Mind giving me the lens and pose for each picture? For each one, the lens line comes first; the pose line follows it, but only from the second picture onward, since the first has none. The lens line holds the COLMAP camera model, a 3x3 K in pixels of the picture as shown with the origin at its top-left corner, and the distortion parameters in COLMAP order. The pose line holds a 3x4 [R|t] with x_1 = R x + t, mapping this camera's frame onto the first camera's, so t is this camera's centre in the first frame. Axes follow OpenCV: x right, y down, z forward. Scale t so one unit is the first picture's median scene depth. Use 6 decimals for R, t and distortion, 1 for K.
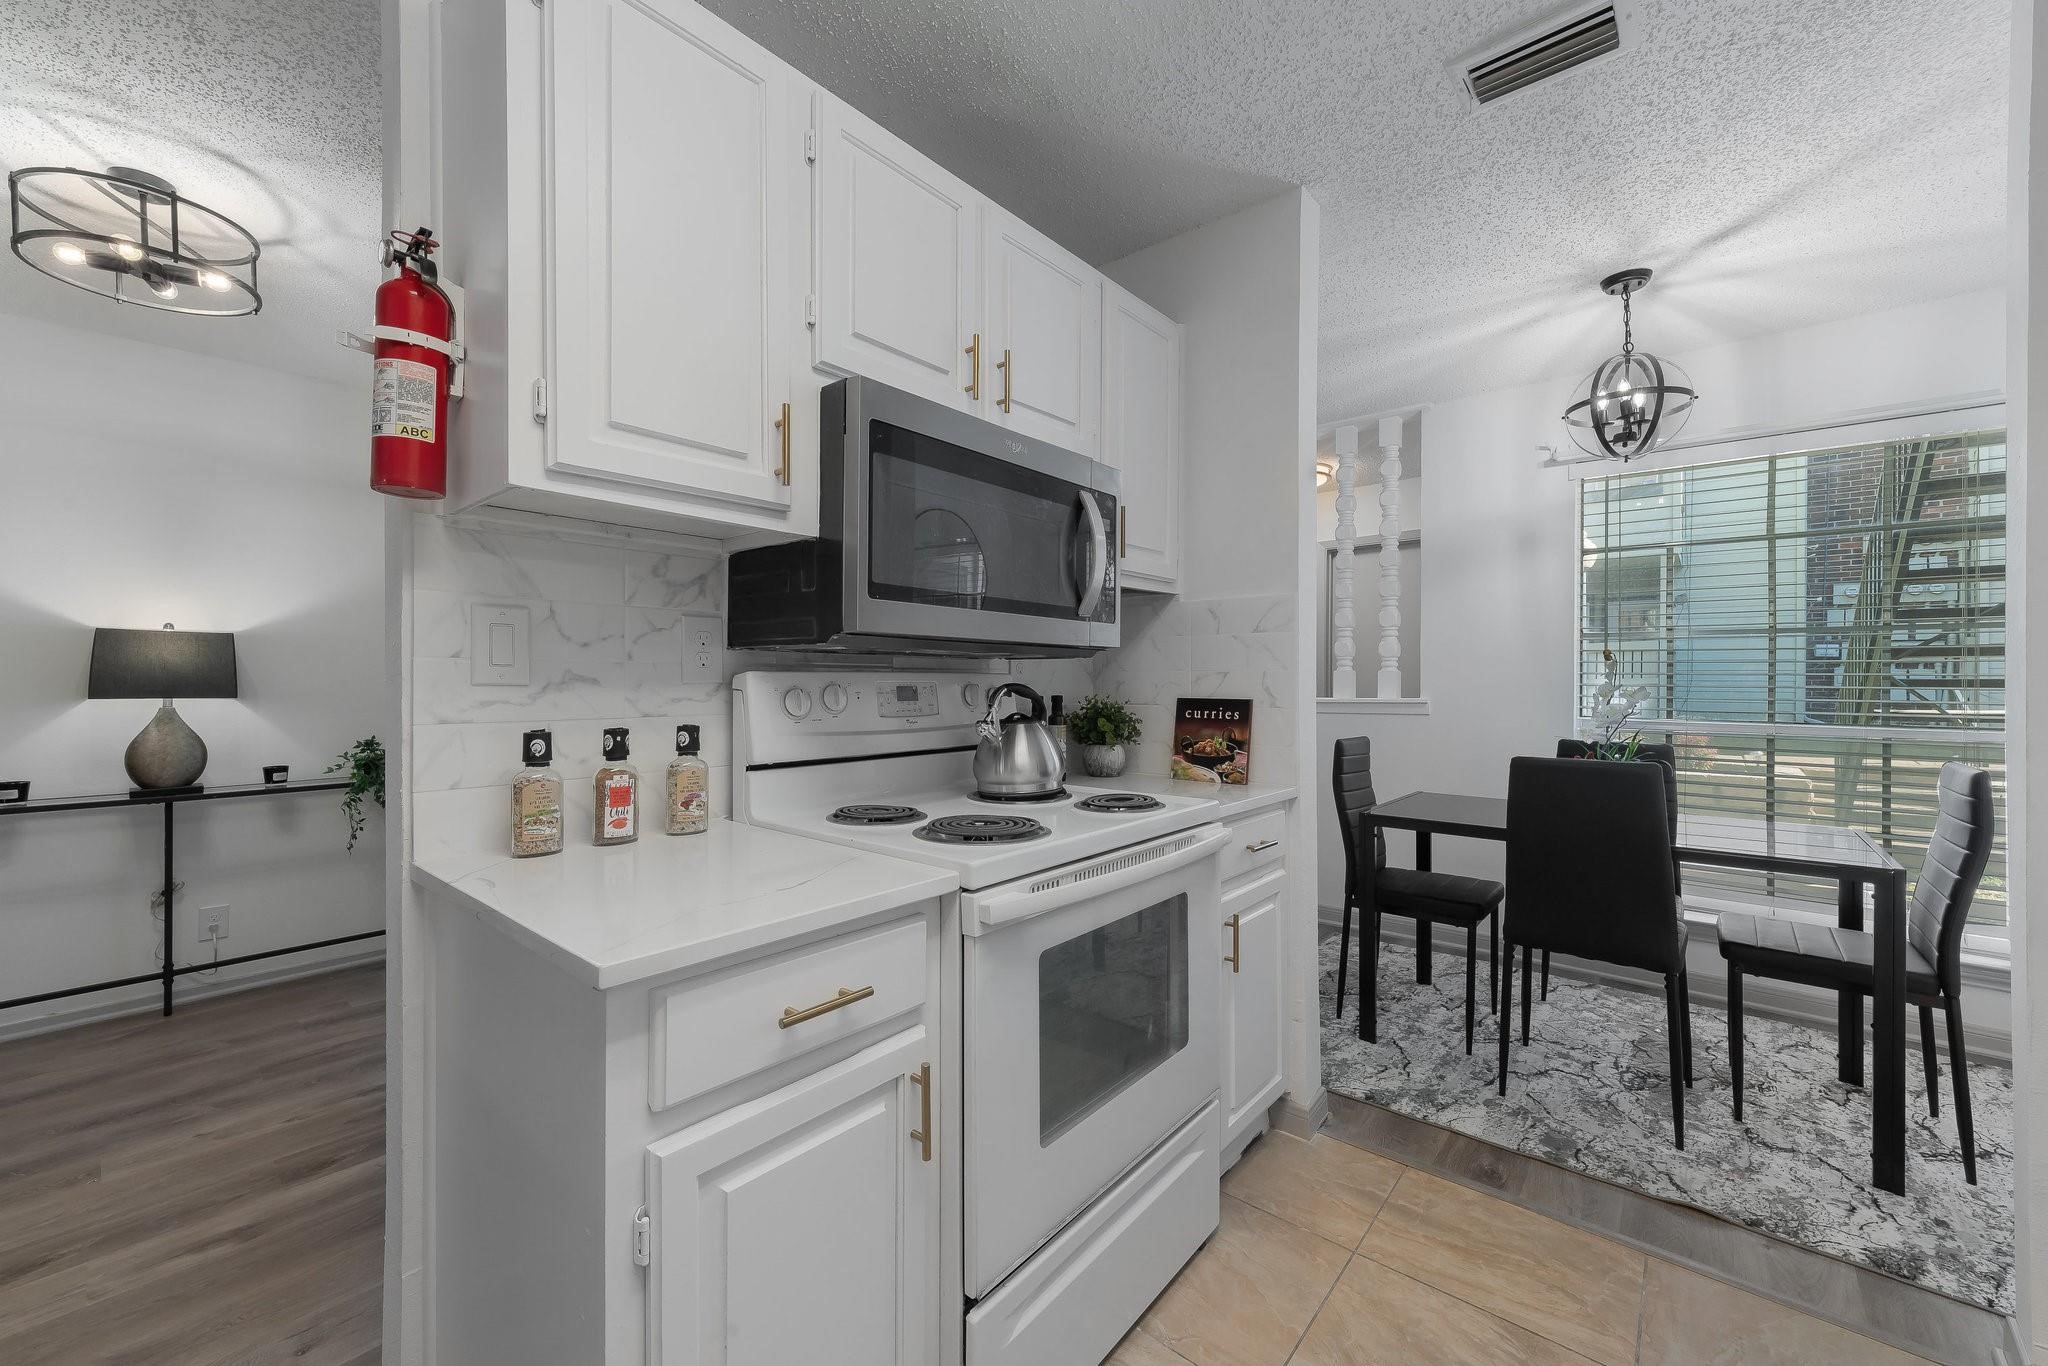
lens RADIAL K [[794.5, 0, 1016.5], [0, 794.5, 674.6], [0, 0, 1]] dist [0.008928, -0.000685]
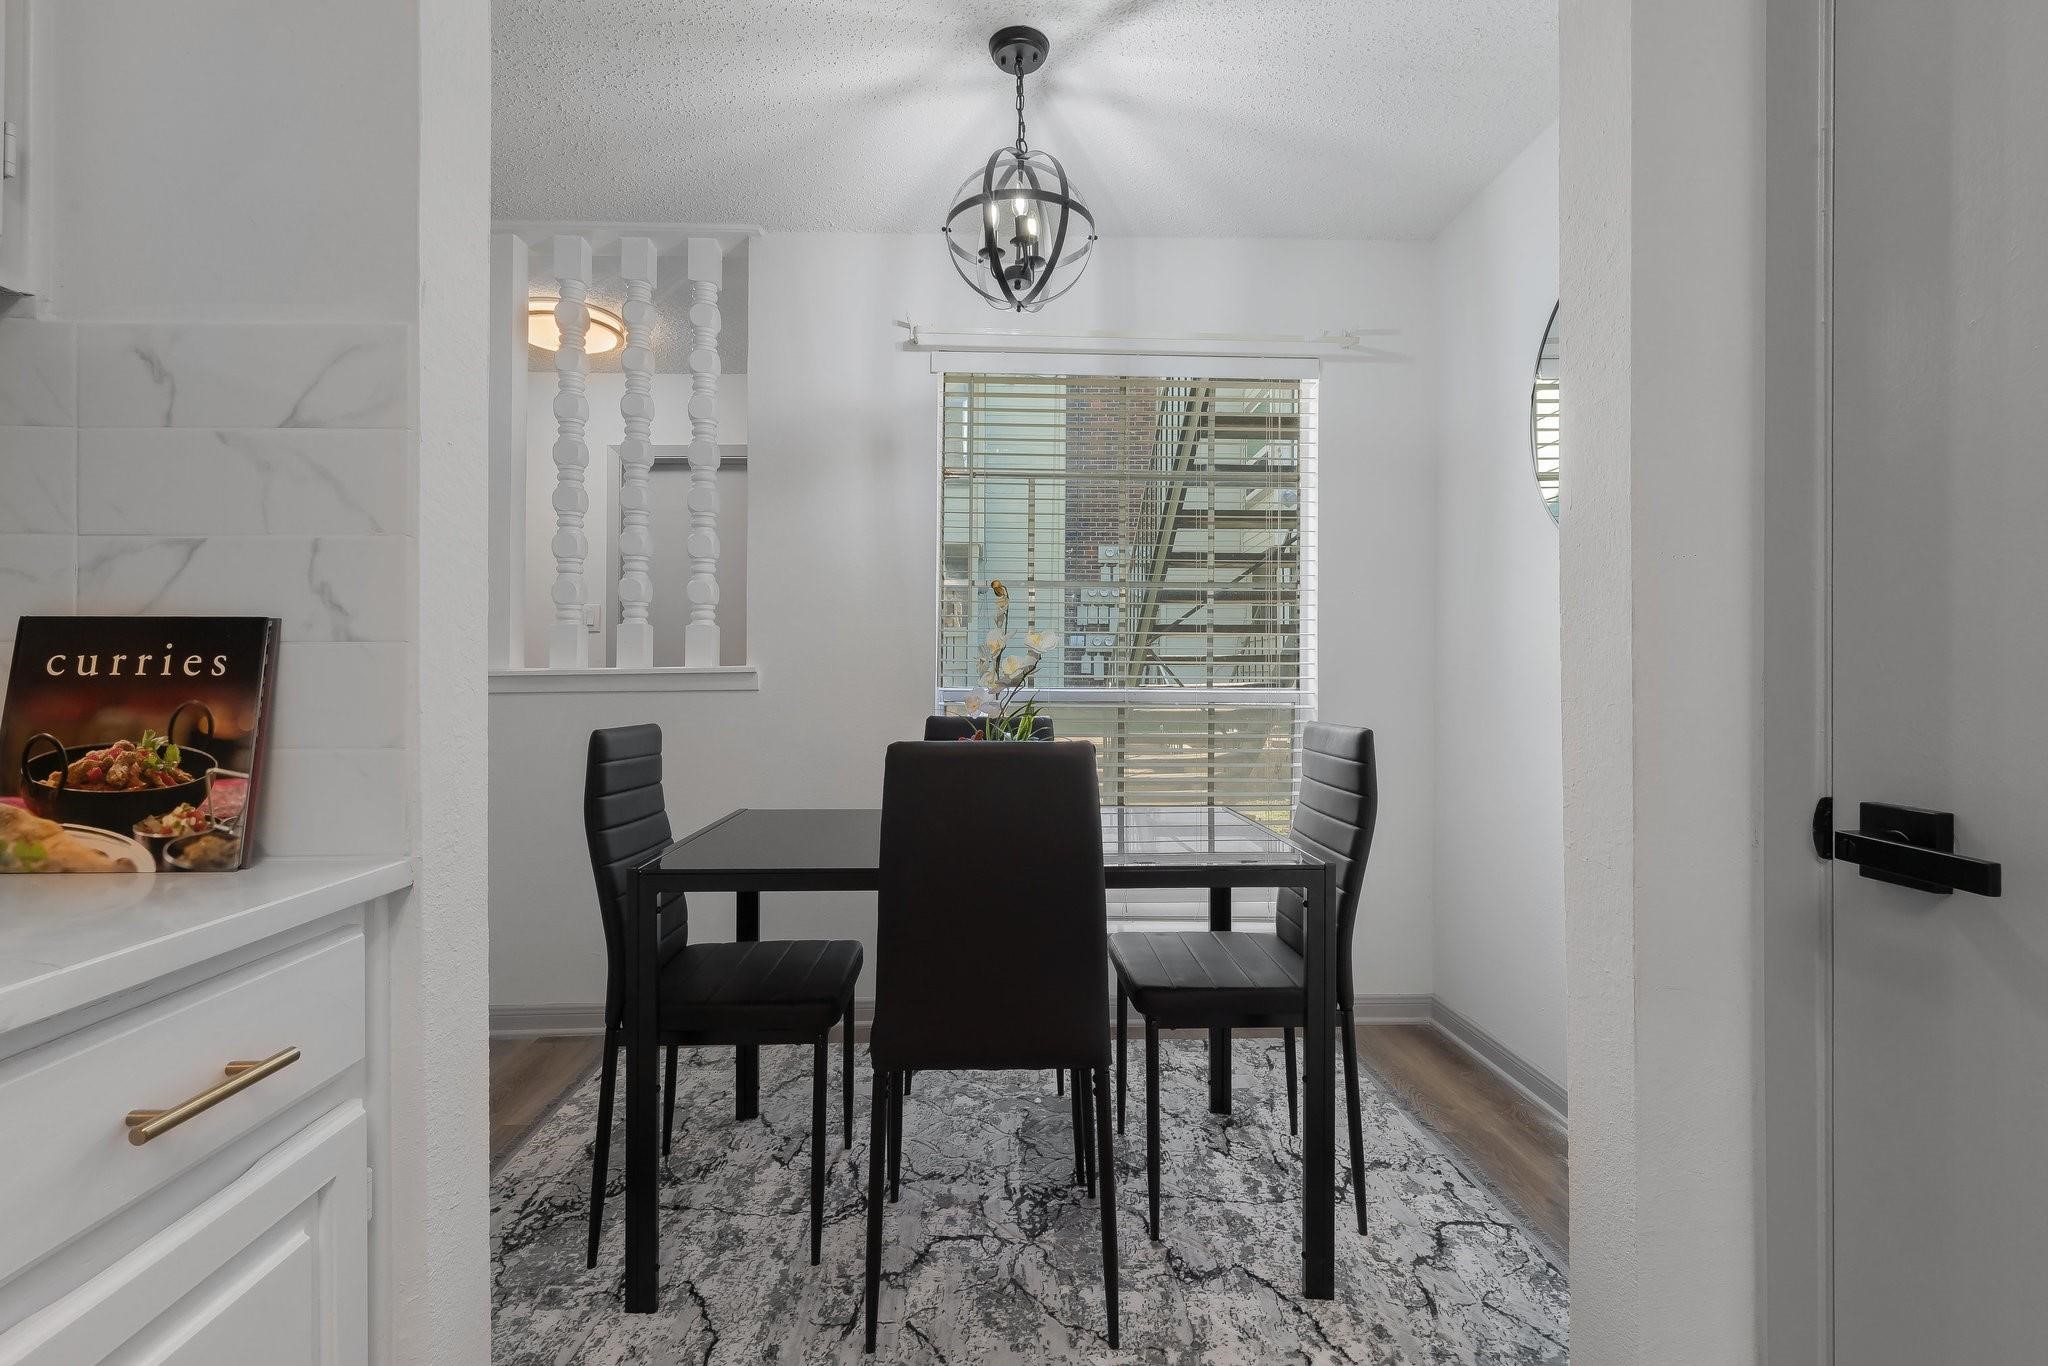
lens RADIAL K [[934.8, 0, 1042.7], [0, 934.8, 680.7], [0, 0, 1]] dist [0.010871, -0.000243]
pose [[0.718213, -0.006245, 0.695795, 0.210965], [-0.008697, 0.999801, 0.017951, 0.040523], [-0.695769, -0.018944, 0.718016, 0.399070]]
